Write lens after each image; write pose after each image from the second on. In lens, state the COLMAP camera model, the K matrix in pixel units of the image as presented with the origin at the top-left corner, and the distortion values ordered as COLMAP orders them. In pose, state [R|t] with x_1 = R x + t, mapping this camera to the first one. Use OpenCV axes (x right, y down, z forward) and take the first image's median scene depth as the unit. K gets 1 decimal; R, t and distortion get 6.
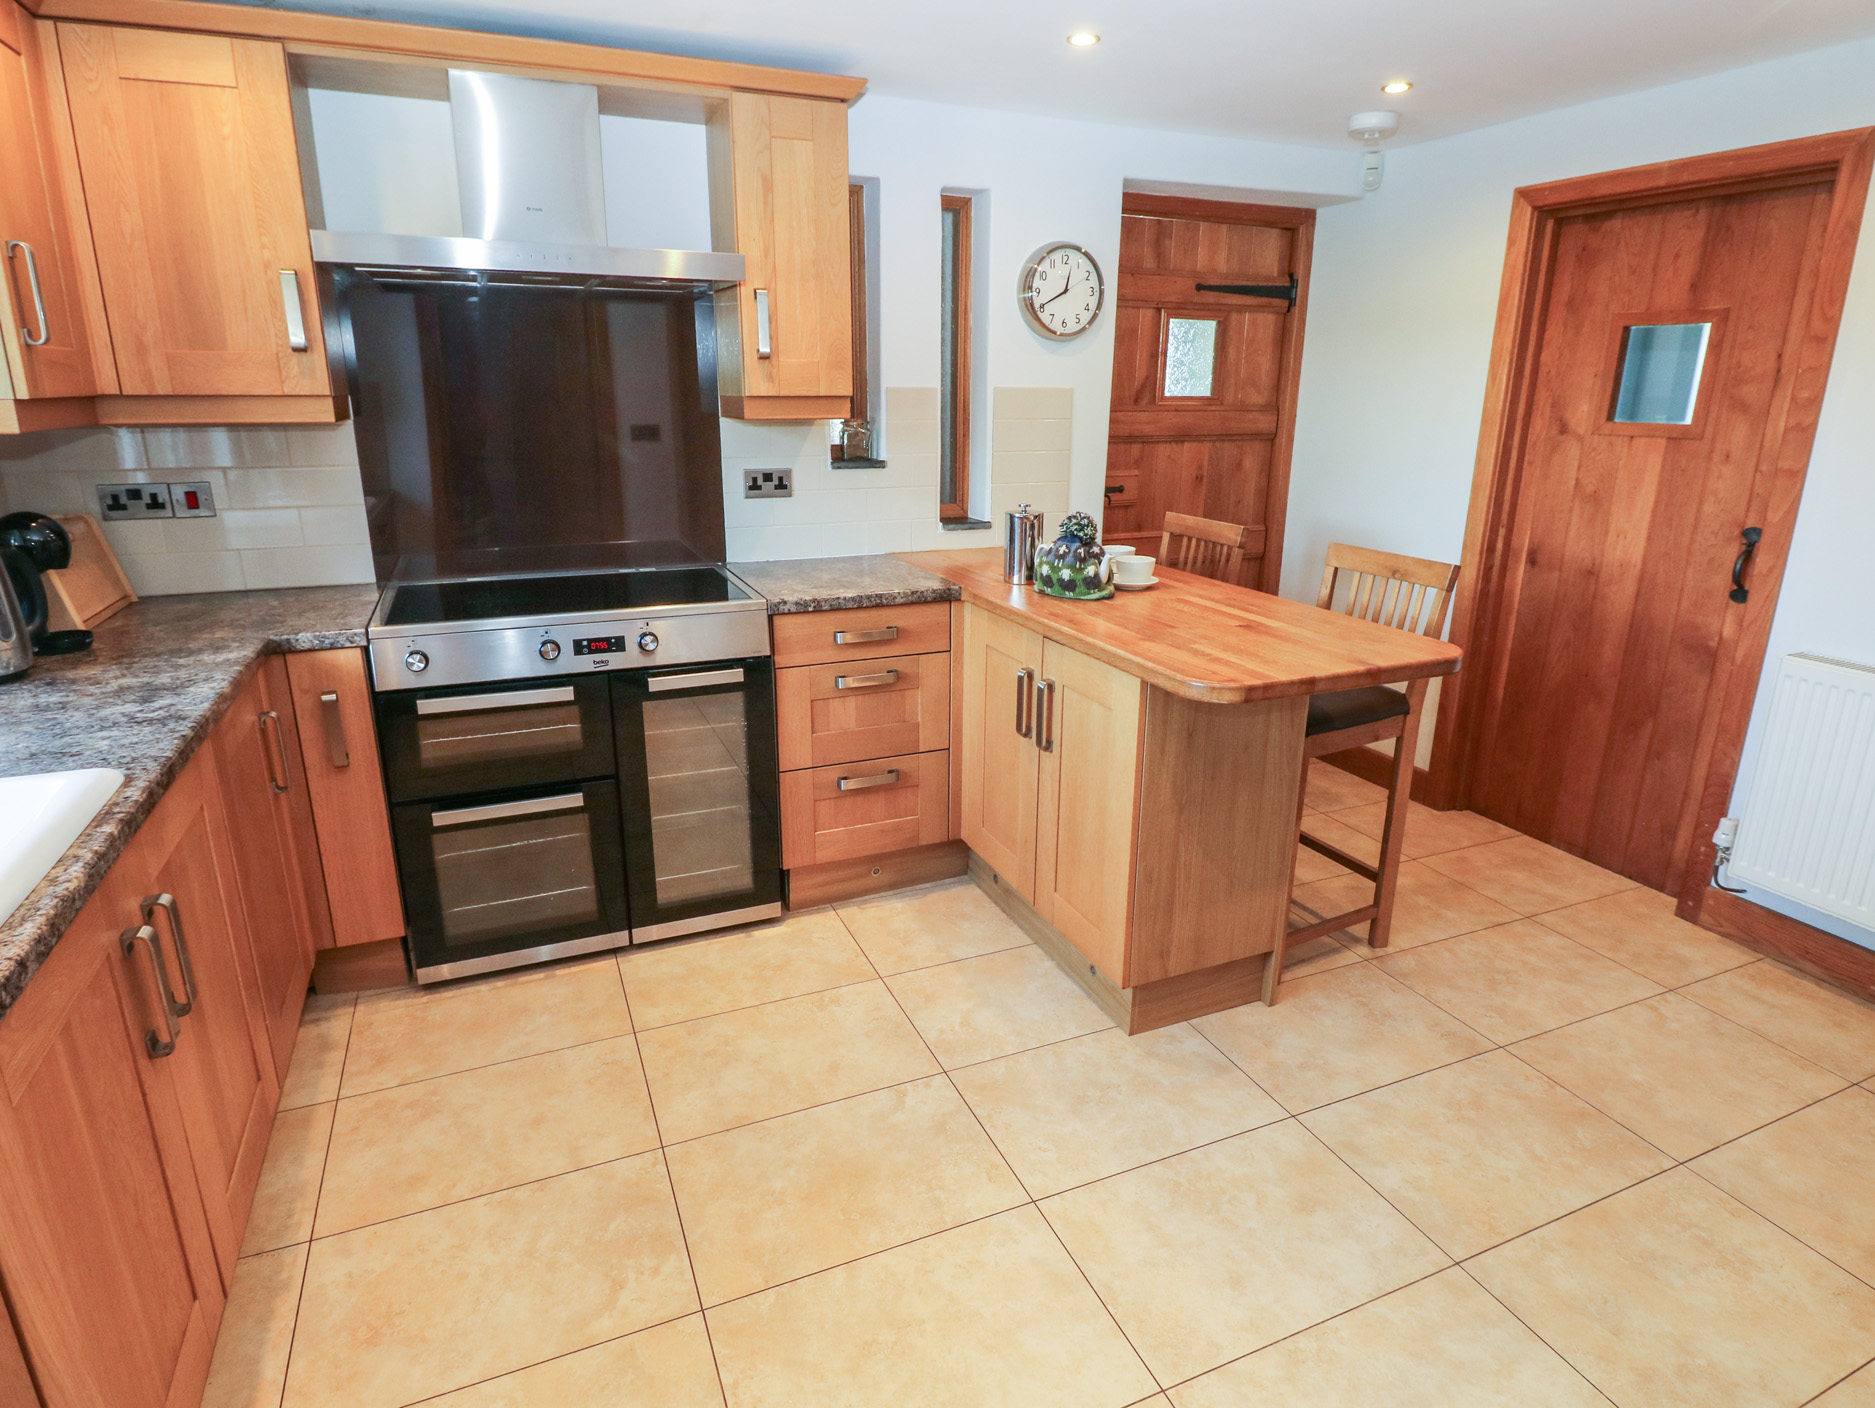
lens RADIAL K [[1036.8, 0, 934.1], [0, 1036.8, 685.1], [0, 0, 1]] dist [0.002552, -0.014831]
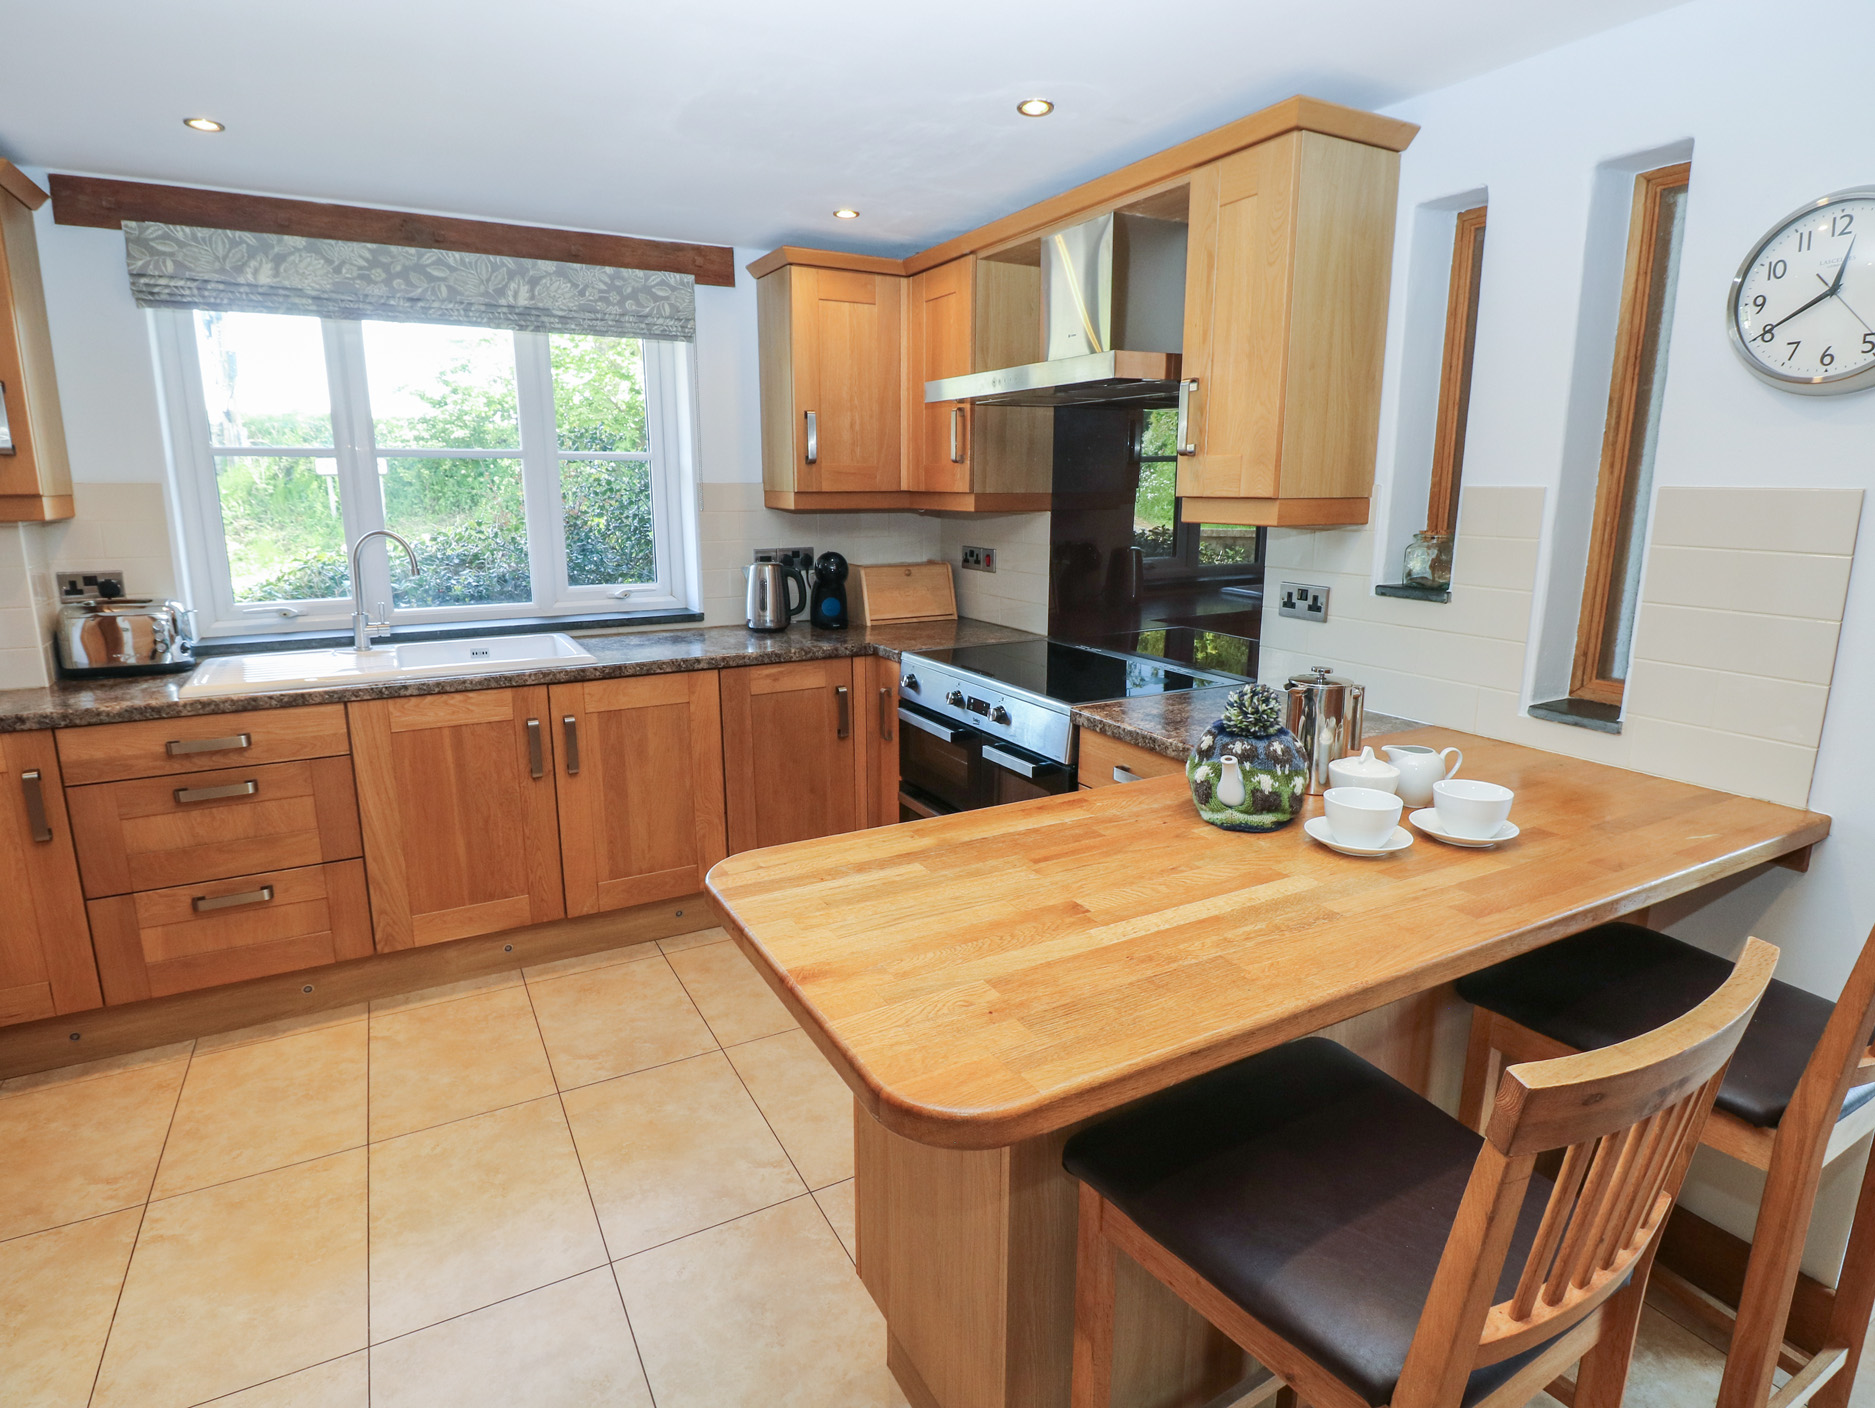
lens RADIAL K [[996.9, 0, 930.7], [0, 996.9, 687.0], [0, 0, 1]] dist [0.002980, -0.016167]
pose [[0.092263, 0.192770, -0.976897, 0.635310], [-0.275516, 0.947720, 0.160991, -0.187521], [0.956859, 0.254297, 0.140551, 0.662300]]
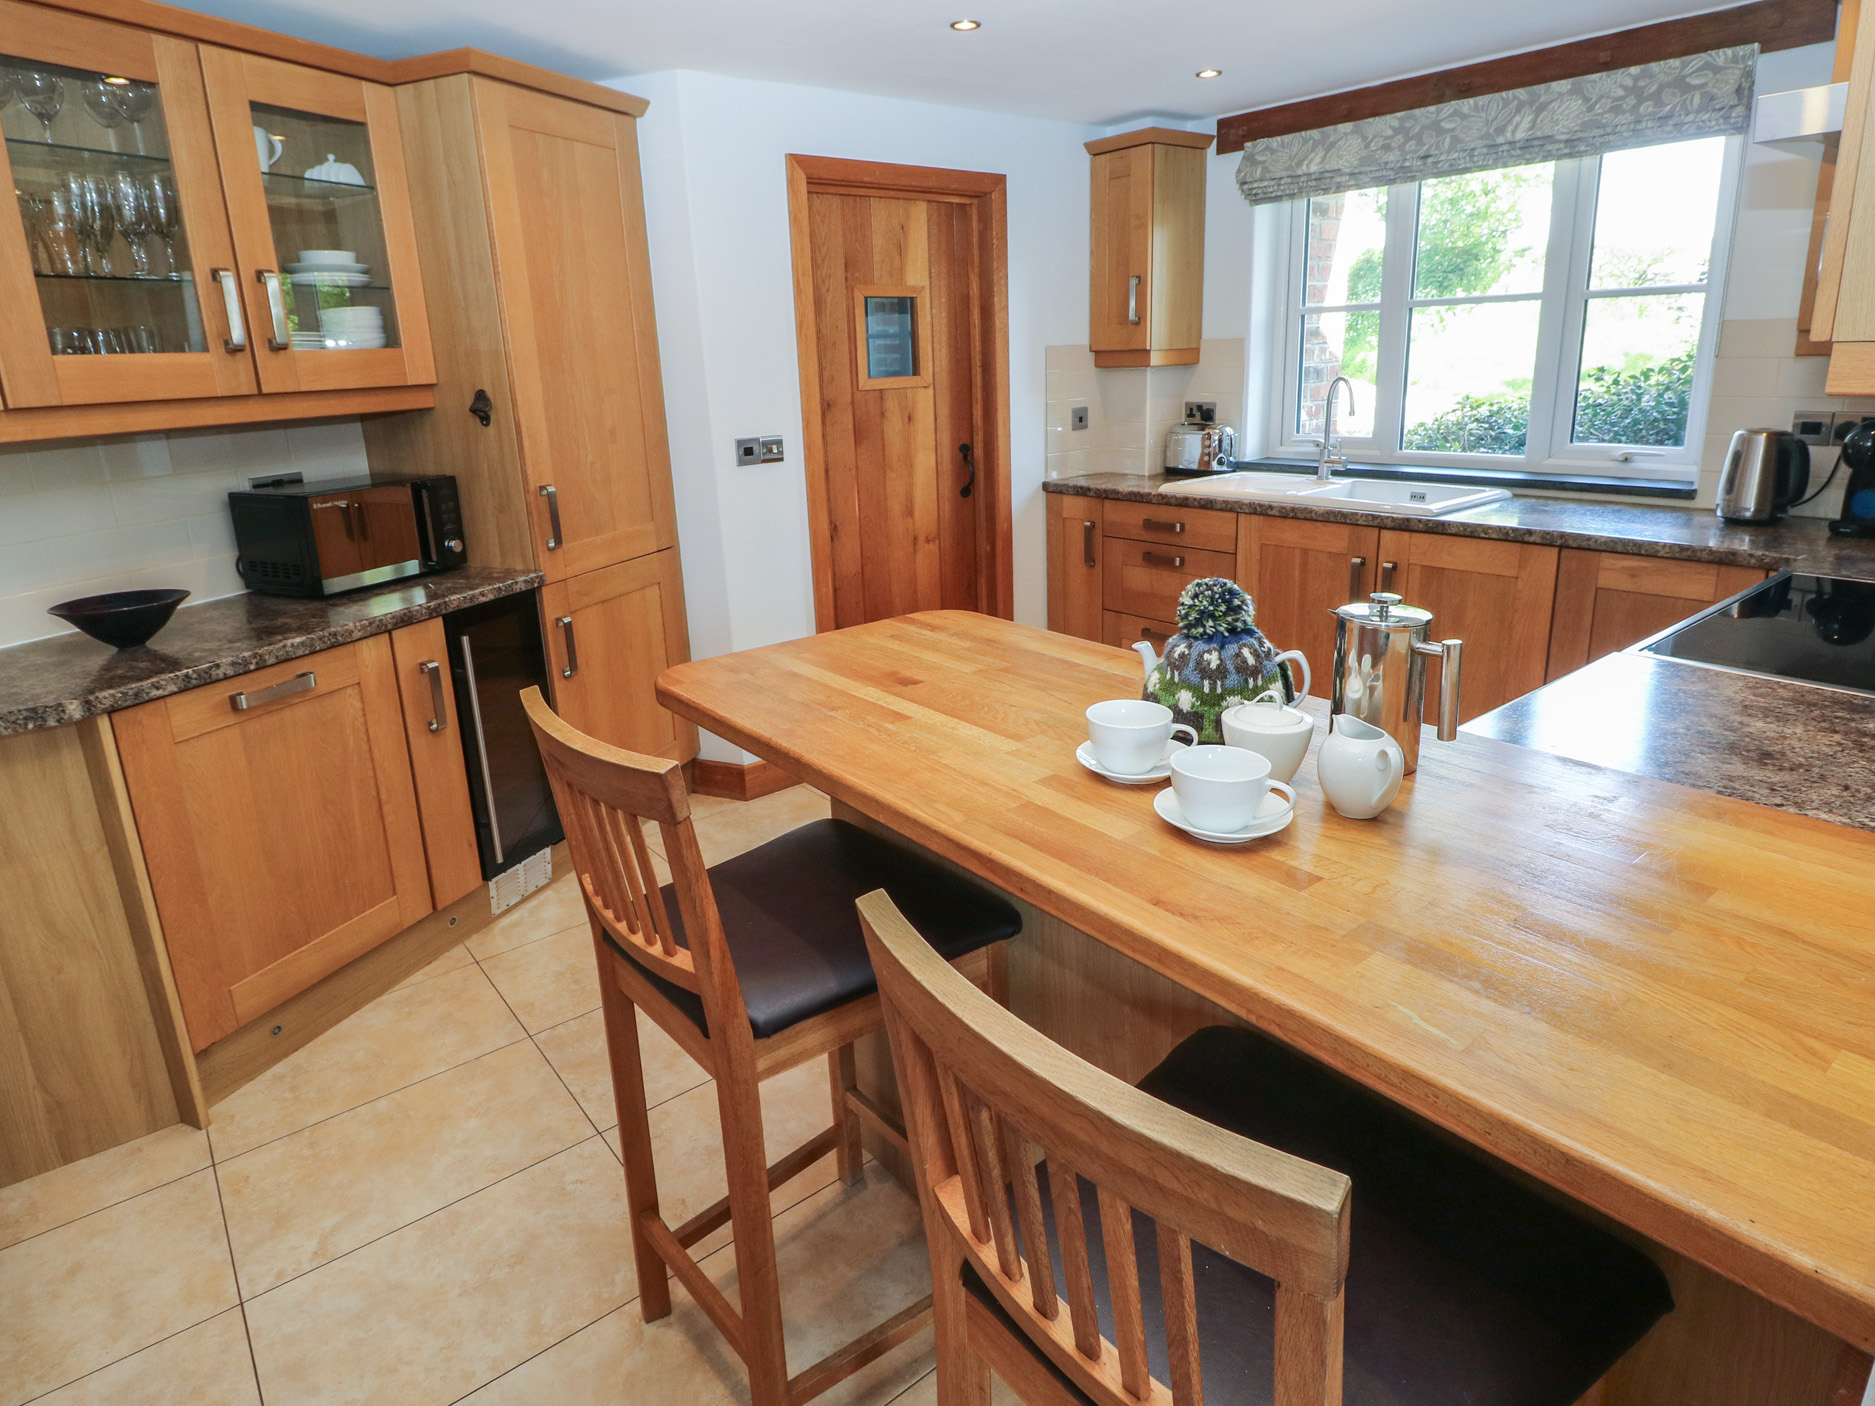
lens RADIAL K [[1061.4, 0, 924.5], [0, 1061.4, 639.3], [0, 0, 1]] dist [0.004963, -0.017451]
pose [[-0.966075, 0.093160, -0.240874, 0.371404], [-0.042849, 0.861929, 0.505215, -0.360134], [0.254683, 0.498396, -0.828696, 1.277207]]
